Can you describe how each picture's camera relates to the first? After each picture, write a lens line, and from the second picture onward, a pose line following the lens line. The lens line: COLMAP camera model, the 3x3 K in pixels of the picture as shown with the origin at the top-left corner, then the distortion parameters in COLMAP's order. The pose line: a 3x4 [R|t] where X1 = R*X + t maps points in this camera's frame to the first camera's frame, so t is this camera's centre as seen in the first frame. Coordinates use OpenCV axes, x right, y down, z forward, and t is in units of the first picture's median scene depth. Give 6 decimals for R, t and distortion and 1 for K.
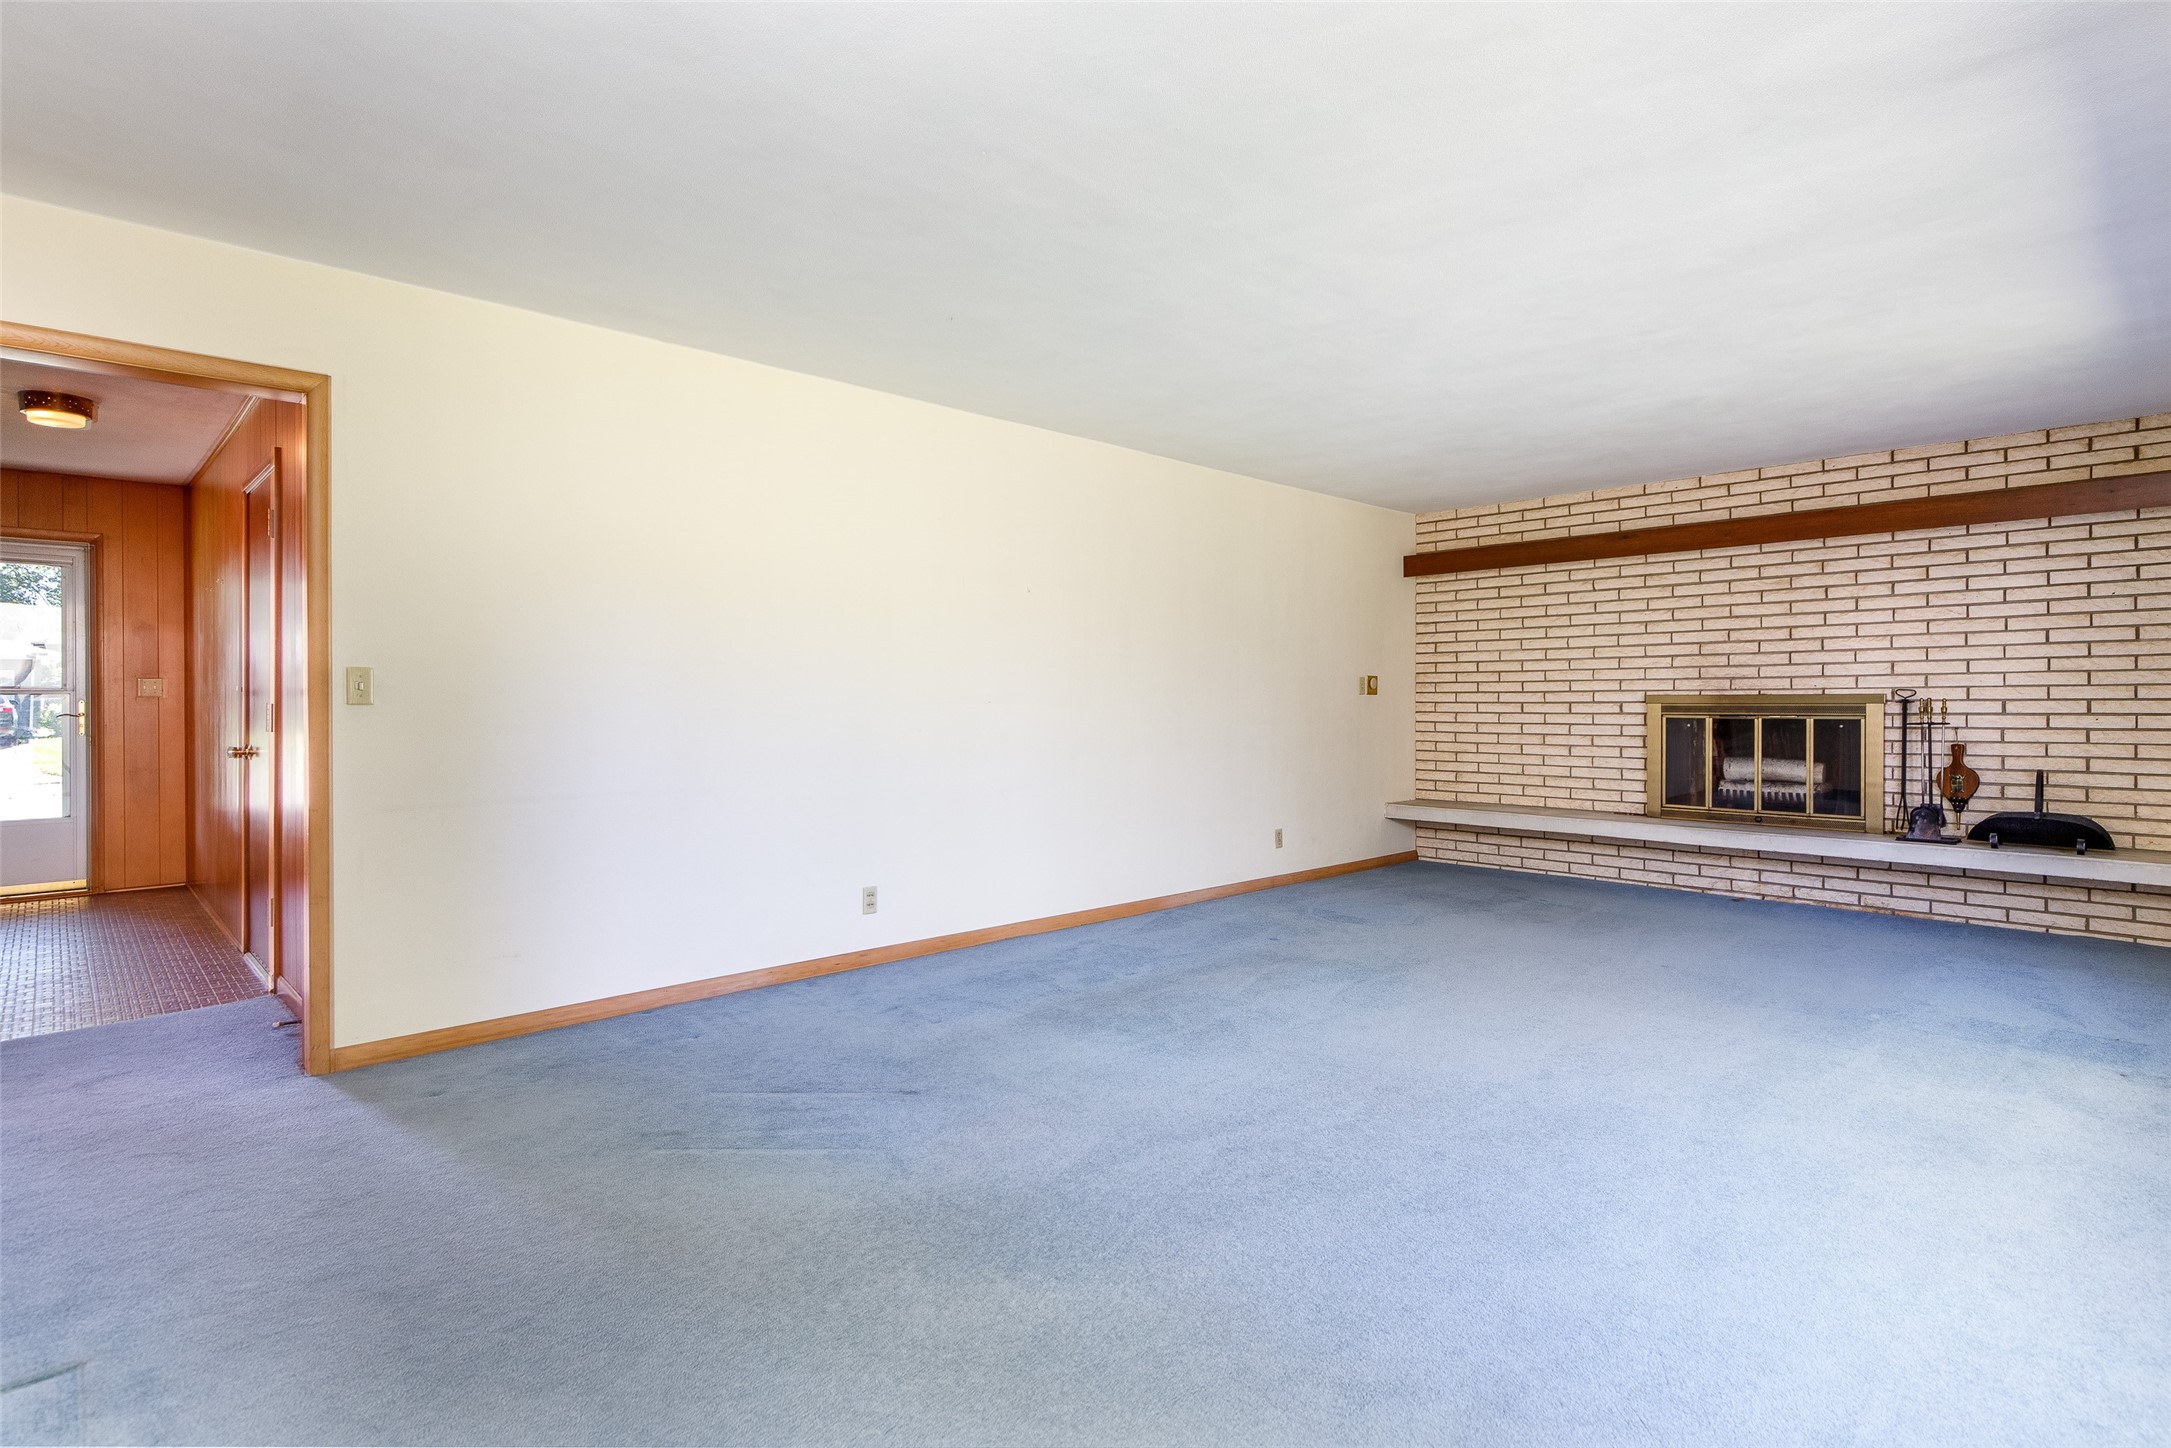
lens RADIAL K [[1100.4, 0, 1088.5], [0, 1100.4, 715.2], [0, 0, 1]] dist [0.023119, 0.002586]
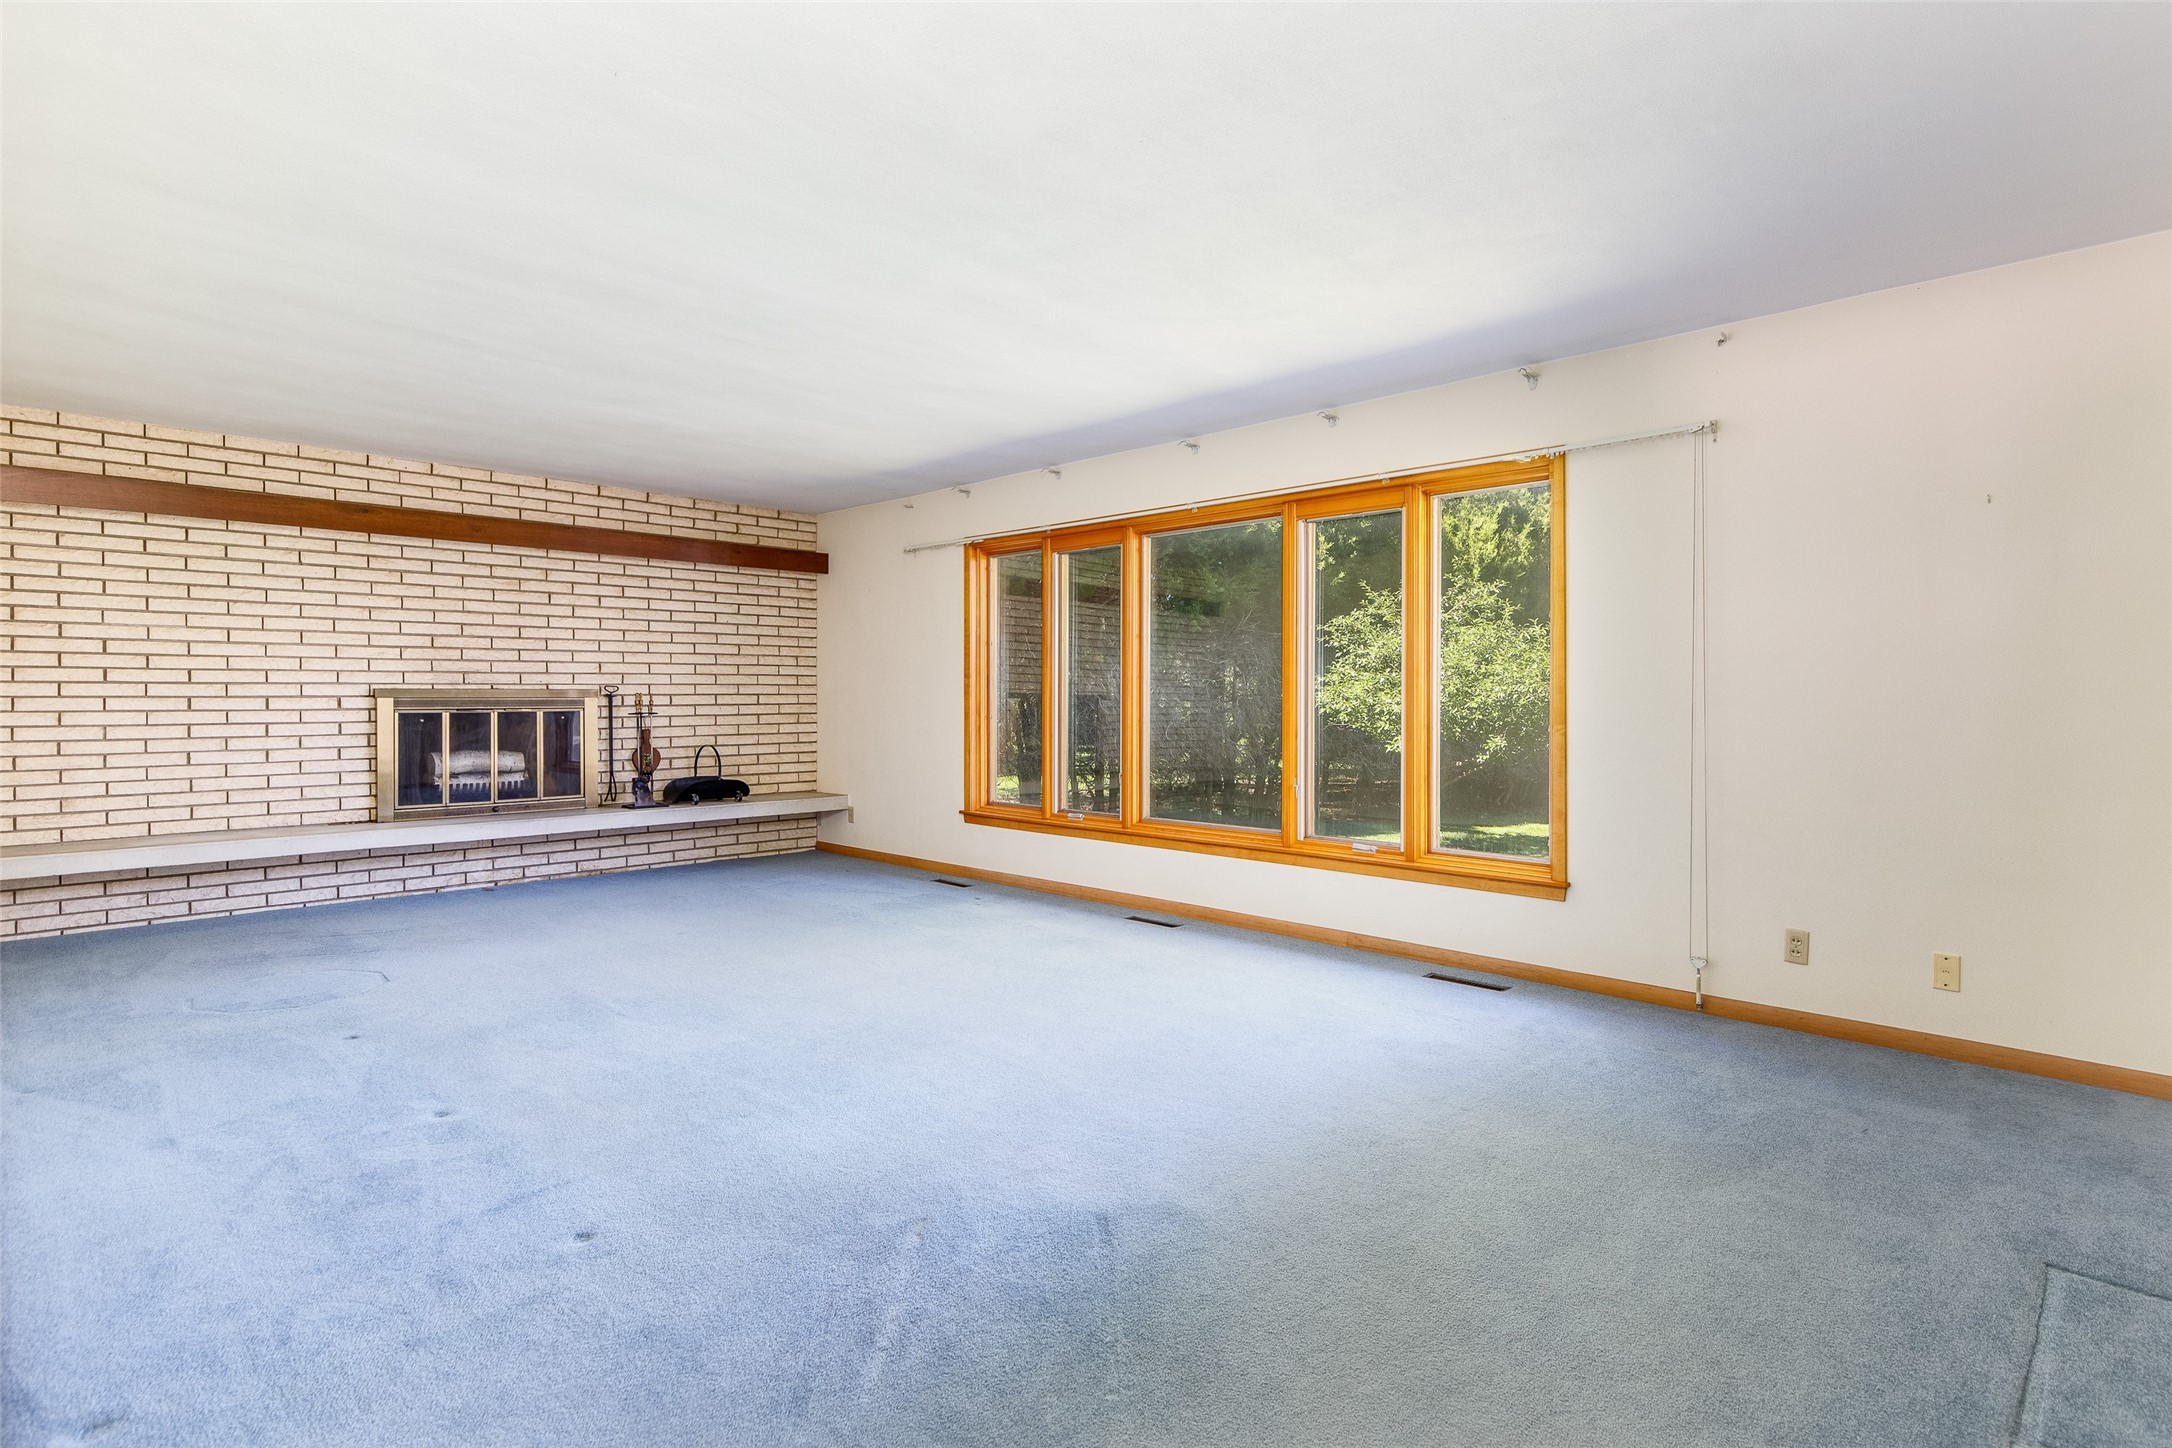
lens RADIAL K [[1100.9, 0, 1089.0], [0, 1100.9, 712.4], [0, 0, 1]] dist [0.023119, 0.002586]
pose [[-0.006361, -0.013975, 0.999882, -0.430961], [0.012534, 0.999823, 0.014054, -0.004229], [-0.999901, 0.012622, -0.006185, 0.443676]]
